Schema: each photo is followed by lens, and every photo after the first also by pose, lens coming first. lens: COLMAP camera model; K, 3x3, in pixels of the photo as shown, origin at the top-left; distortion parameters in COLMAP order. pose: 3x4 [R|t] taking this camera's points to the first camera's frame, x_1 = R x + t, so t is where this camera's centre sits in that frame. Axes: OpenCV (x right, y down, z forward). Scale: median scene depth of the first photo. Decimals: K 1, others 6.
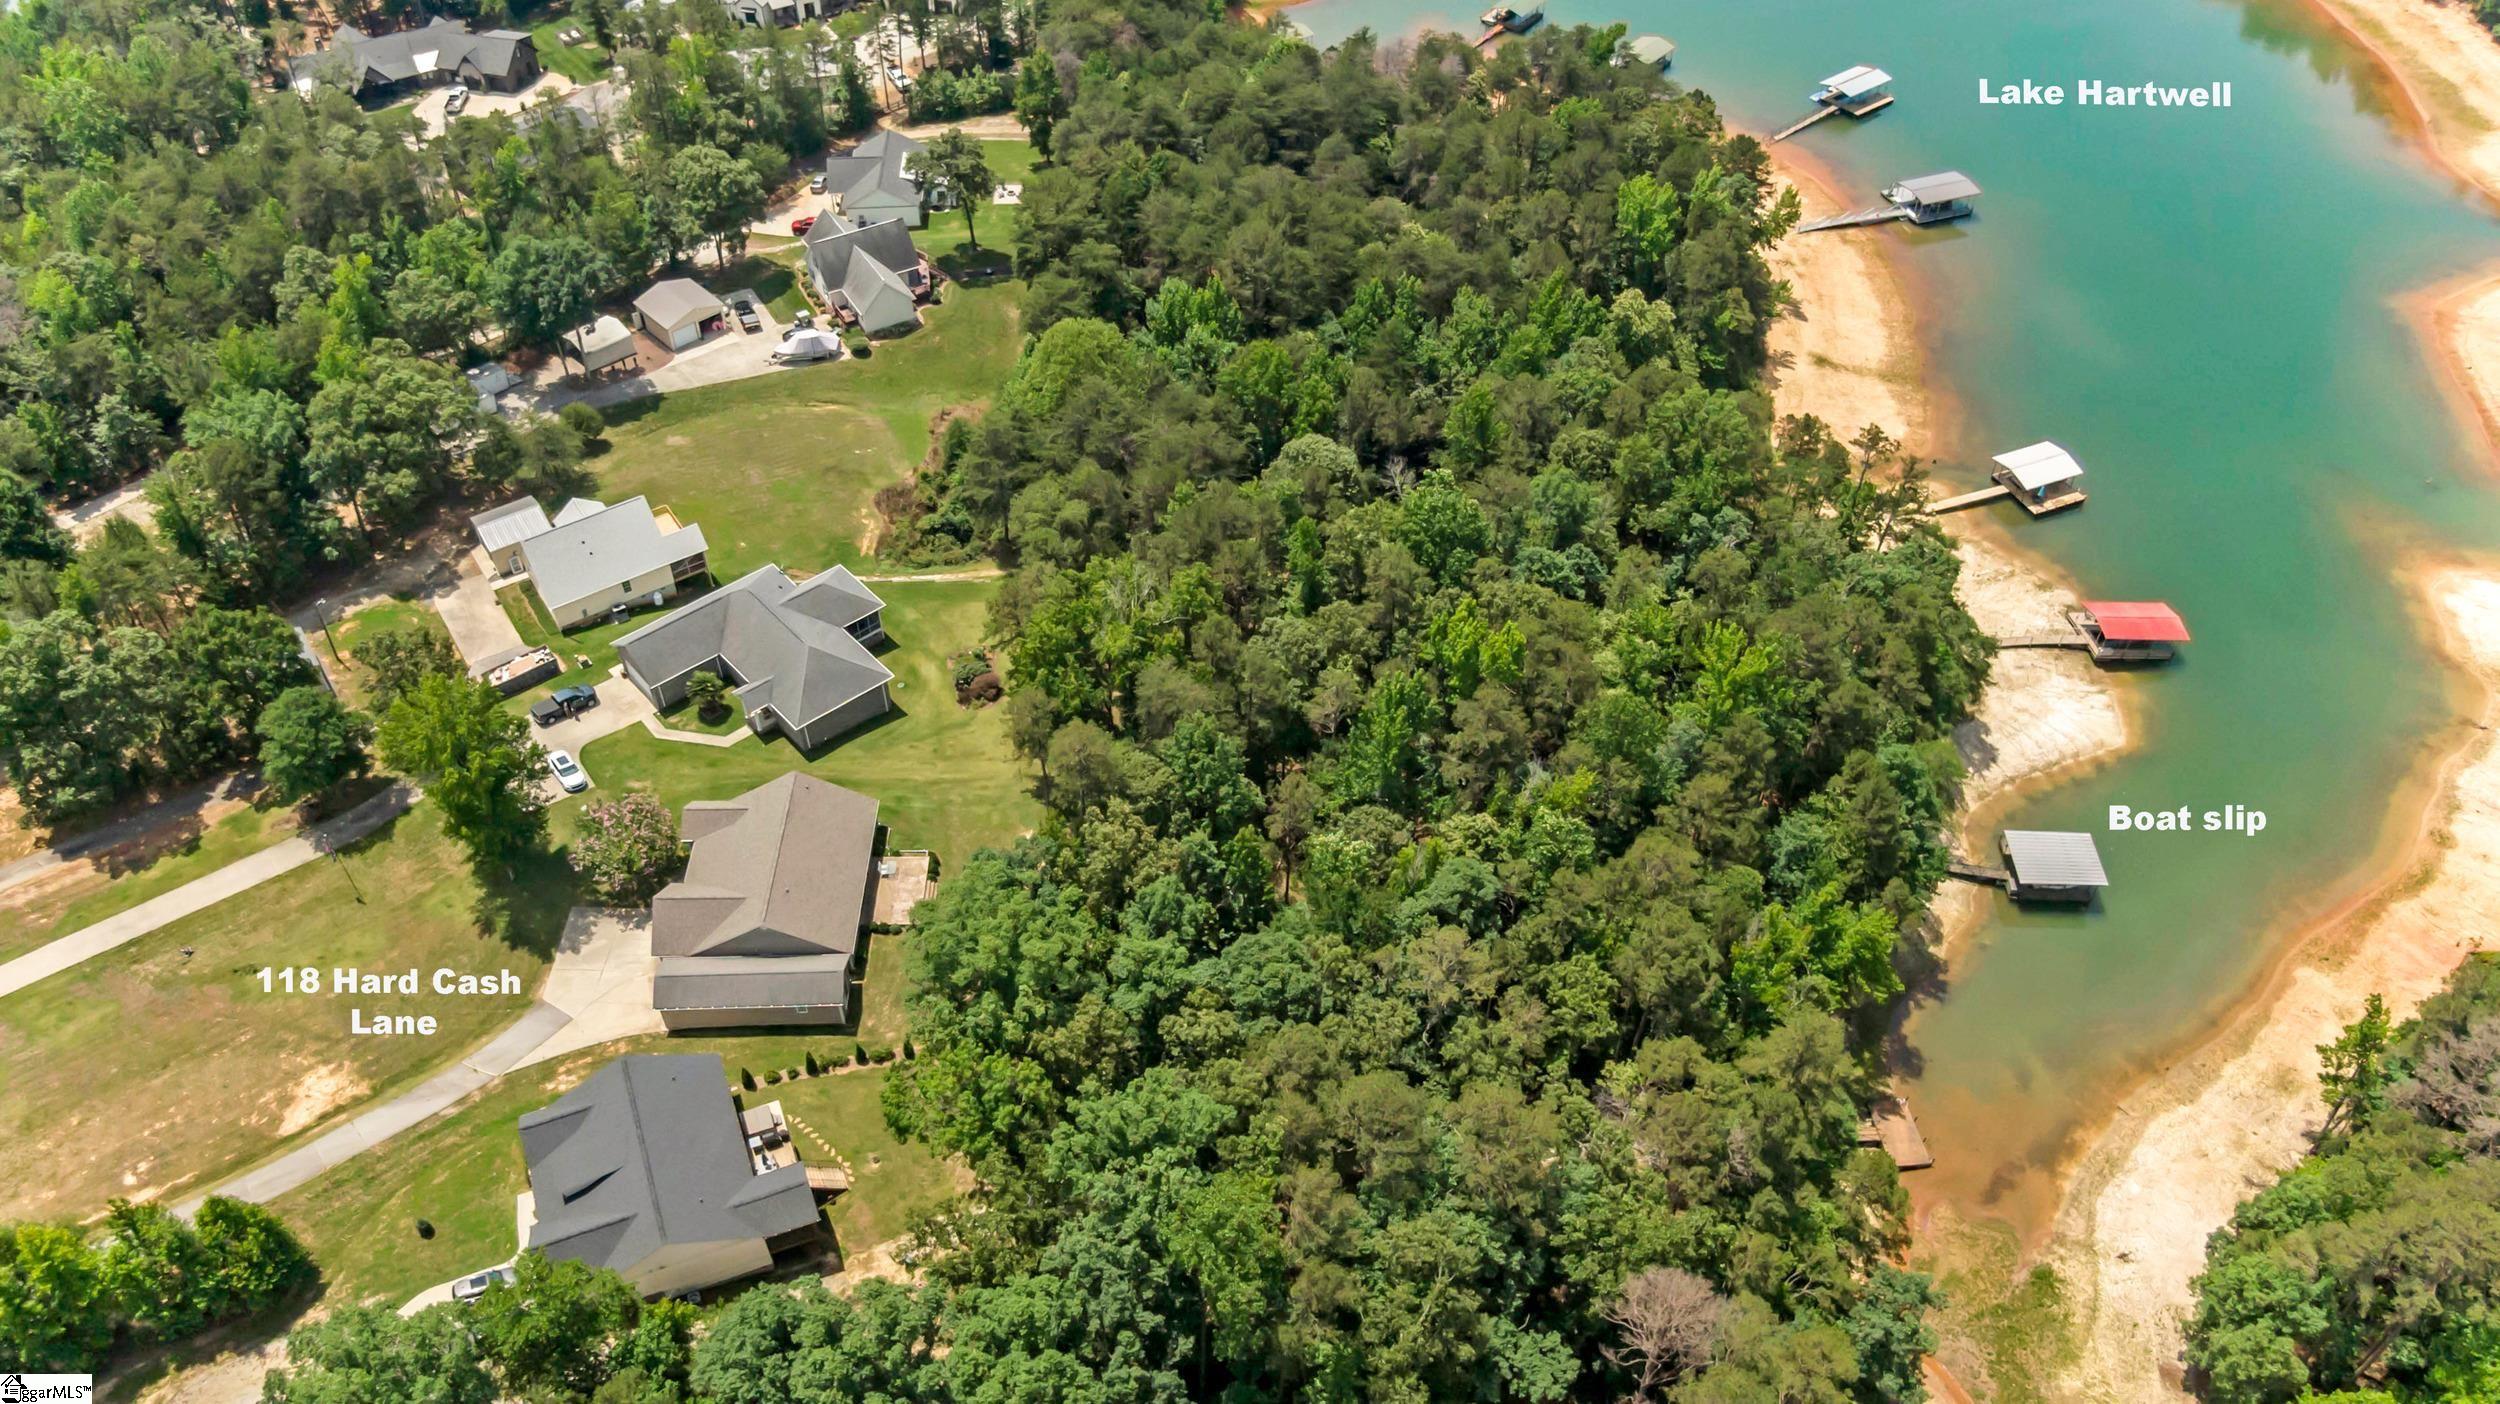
lens RADIAL K [[1902.8, 0, 1244.3], [0, 1902.8, 664.7], [0, 0, 1]] dist [-0.050501, -0.045274]
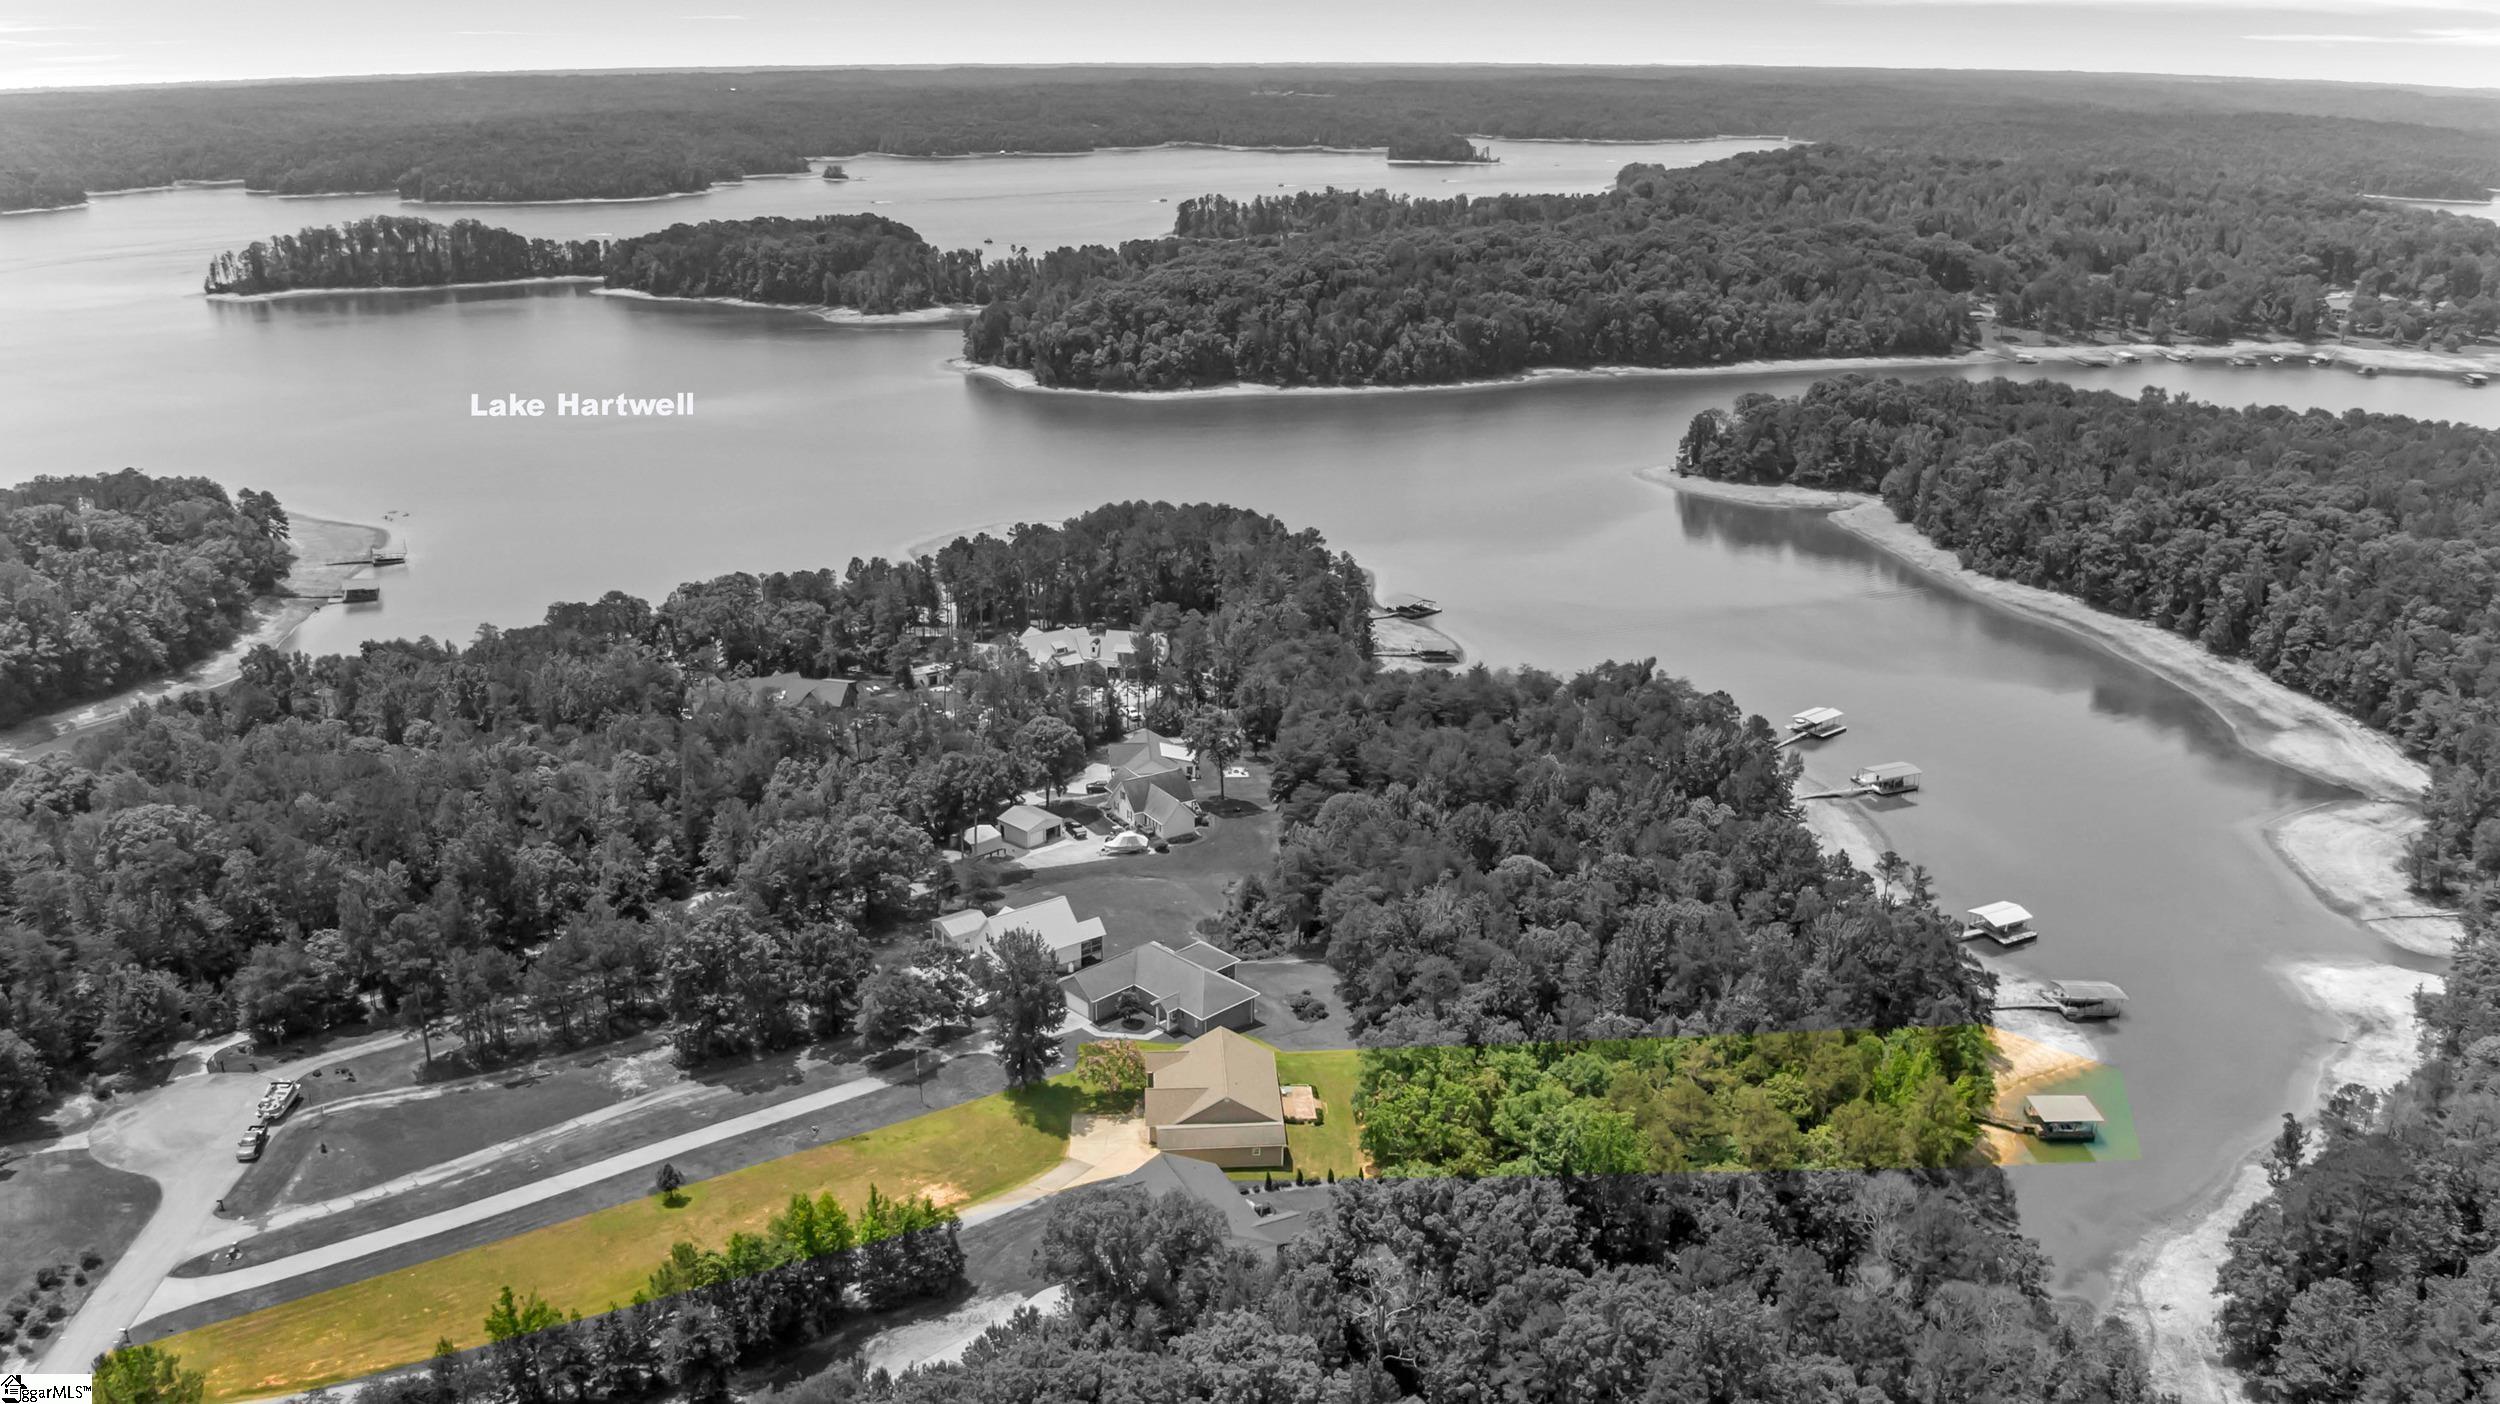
lens RADIAL K [[1902.8, 0, 1244.3], [0, 1902.8, 664.7], [0, 0, 1]] dist [-0.050501, -0.045274]
pose [[0.998912, -0.004547, 0.046406, -0.259474], [0.024041, 0.902973, -0.429024, 0.395921], [-0.039953, 0.429673, 0.902100, -0.410779]]
